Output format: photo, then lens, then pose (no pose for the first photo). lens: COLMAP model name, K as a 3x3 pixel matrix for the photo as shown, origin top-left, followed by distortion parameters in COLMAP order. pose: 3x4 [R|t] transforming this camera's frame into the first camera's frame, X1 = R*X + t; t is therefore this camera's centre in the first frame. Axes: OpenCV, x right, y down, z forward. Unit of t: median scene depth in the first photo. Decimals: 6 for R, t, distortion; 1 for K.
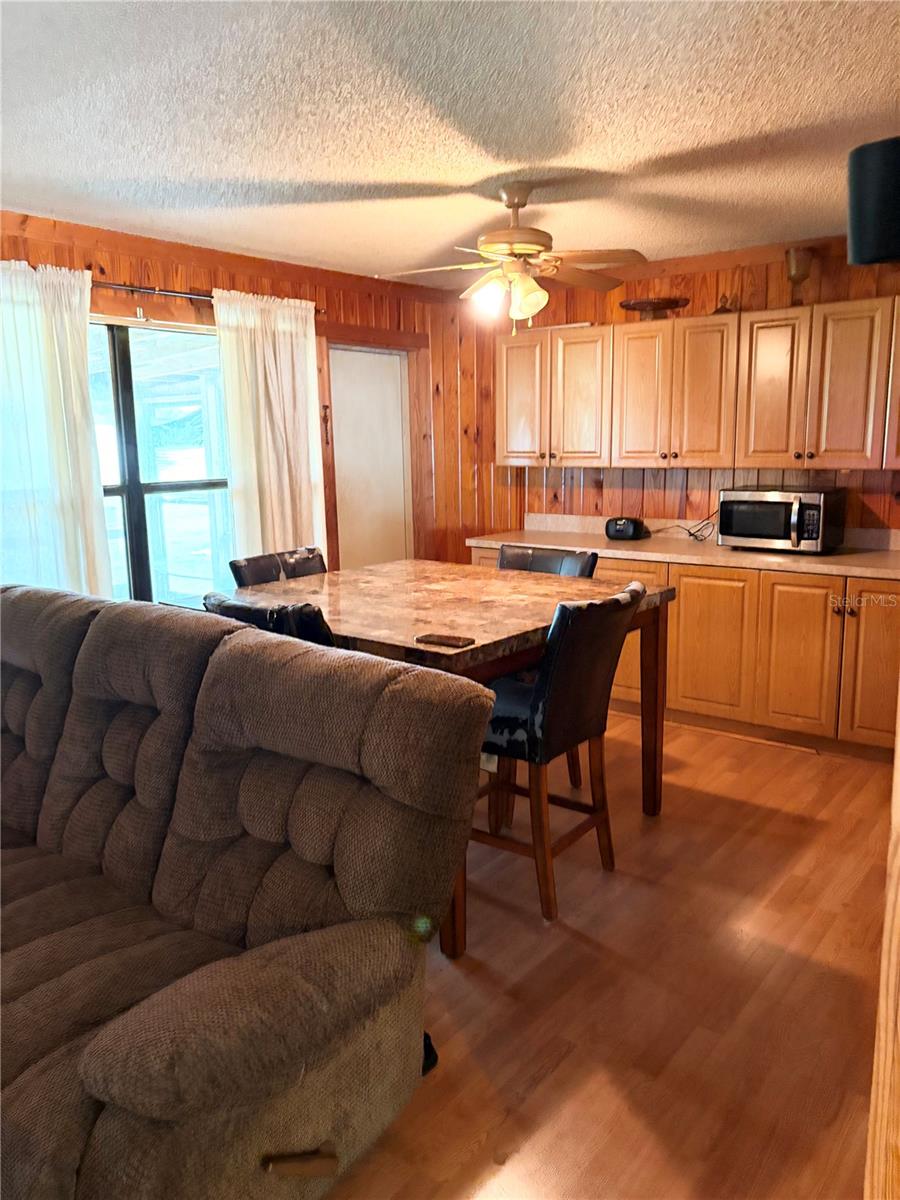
lens RADIAL K [[892.7, 0, 450.0], [0, 892.7, 600.0], [0, 0, 1]] dist [0.094479, -0.229906]
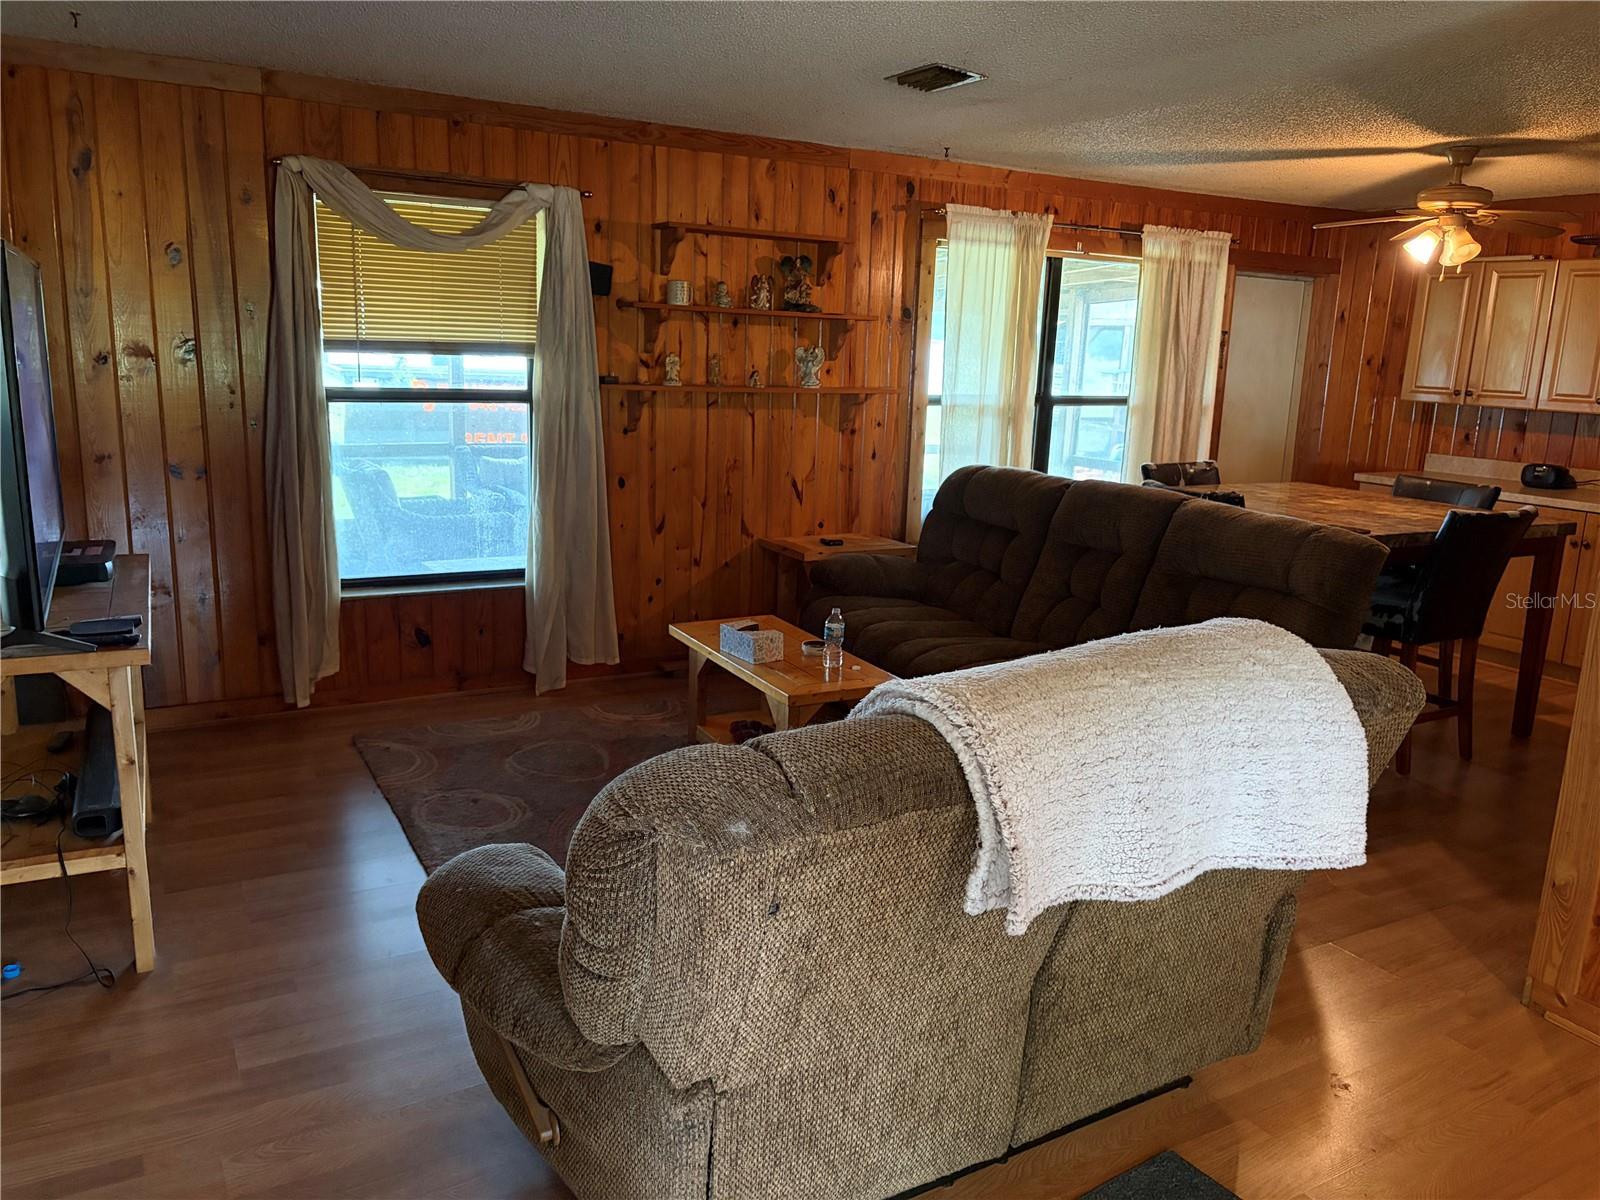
lens RADIAL K [[1175.7, 0, 800.0], [0, 1175.7, 600.0], [0, 0, 1]] dist [0.010751, -0.002843]
pose [[0.917142, 0.129316, -0.376998, -0.038179], [-0.118400, 0.991598, 0.052095, 0.080030], [0.380567, -0.003142, 0.924748, -0.454637]]
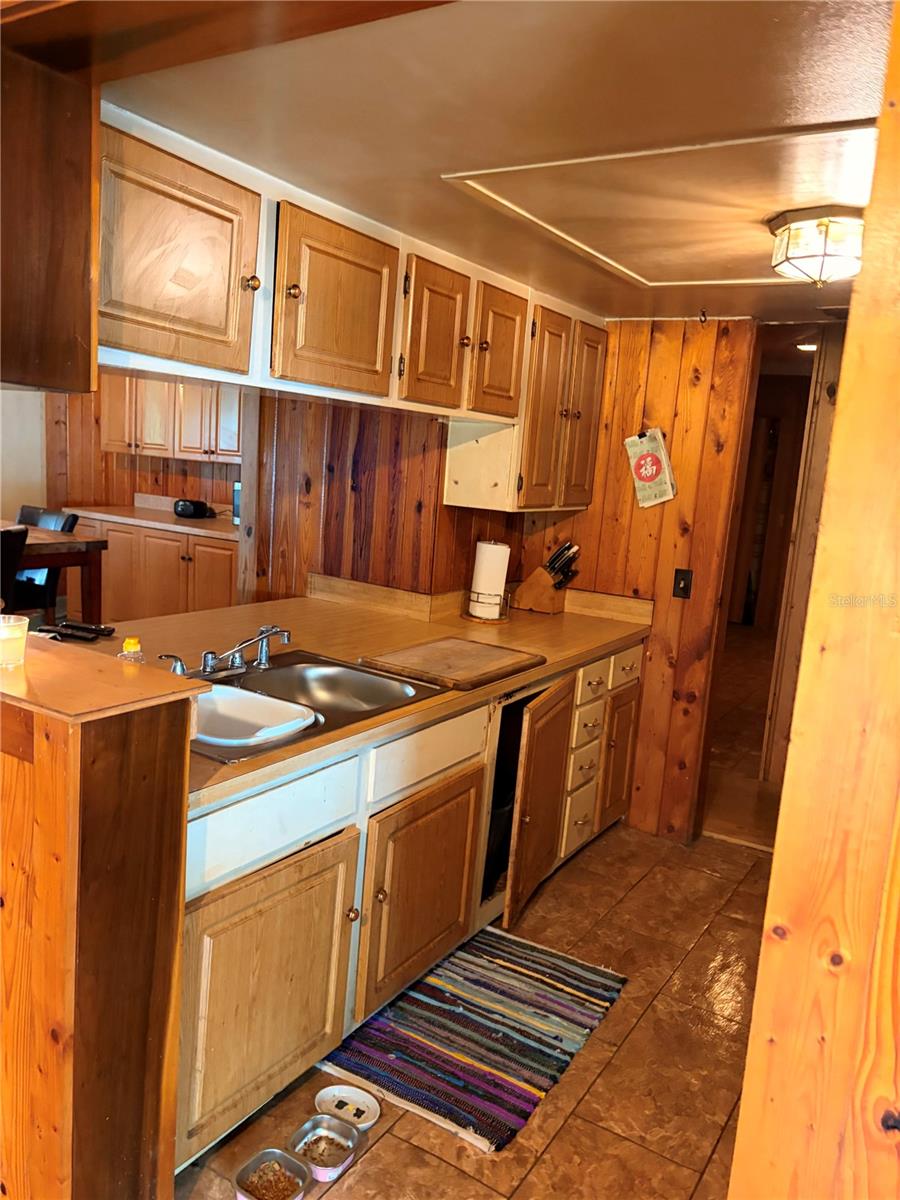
lens RADIAL K [[892.7, 0, 450.0], [0, 892.7, 600.0], [0, 0, 1]] dist [0.094479, -0.229906]
pose [[0.988725, 0.067170, 0.133831, 0.418465], [-0.065331, 0.997700, -0.018092, 0.049122], [-0.134738, 0.009145, 0.990839, -0.308439]]
